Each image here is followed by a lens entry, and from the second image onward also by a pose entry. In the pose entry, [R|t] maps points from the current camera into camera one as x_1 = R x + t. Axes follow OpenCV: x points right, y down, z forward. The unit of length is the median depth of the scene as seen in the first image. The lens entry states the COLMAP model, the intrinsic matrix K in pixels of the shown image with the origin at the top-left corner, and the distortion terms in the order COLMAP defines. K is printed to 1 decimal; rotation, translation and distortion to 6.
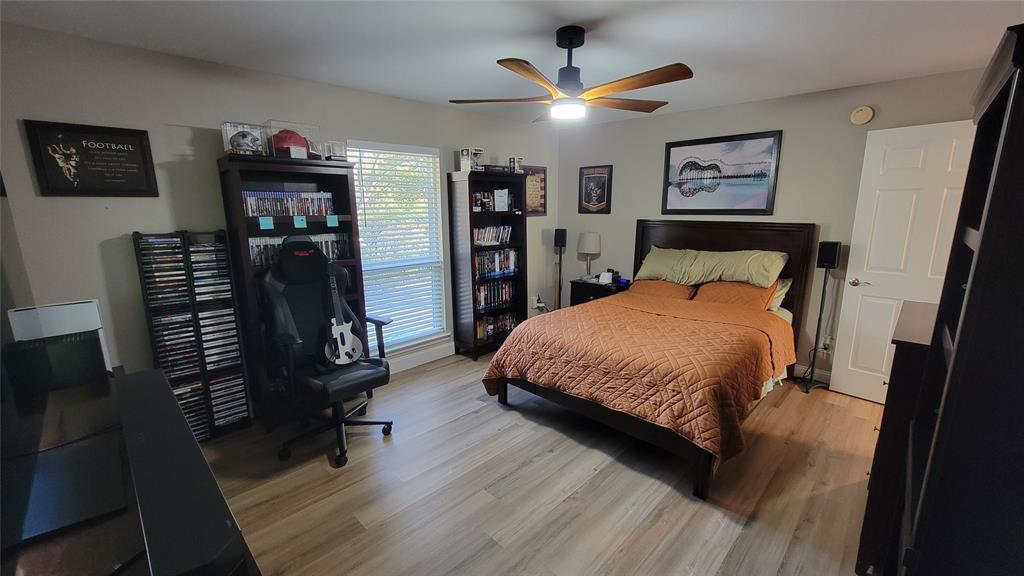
lens RADIAL K [[417.8, 0, 513.9], [0, 417.8, 291.5], [0, 0, 1]] dist [0.003874, 0.000371]
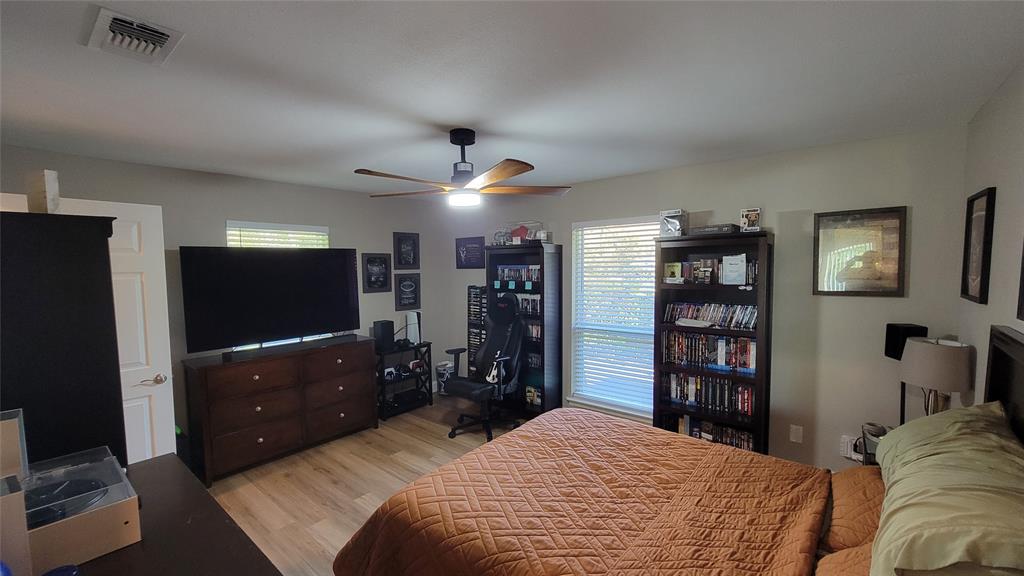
lens RADIAL K [[417.8, 0, 514.0], [0, 417.8, 290.0], [0, 0, 1]] dist [0.003874, 0.000371]
pose [[0.087077, 0.062145, -0.994261, 0.686367], [-0.192297, 0.980330, 0.044433, -0.147514], [0.977466, 0.187325, 0.097315, 0.583153]]
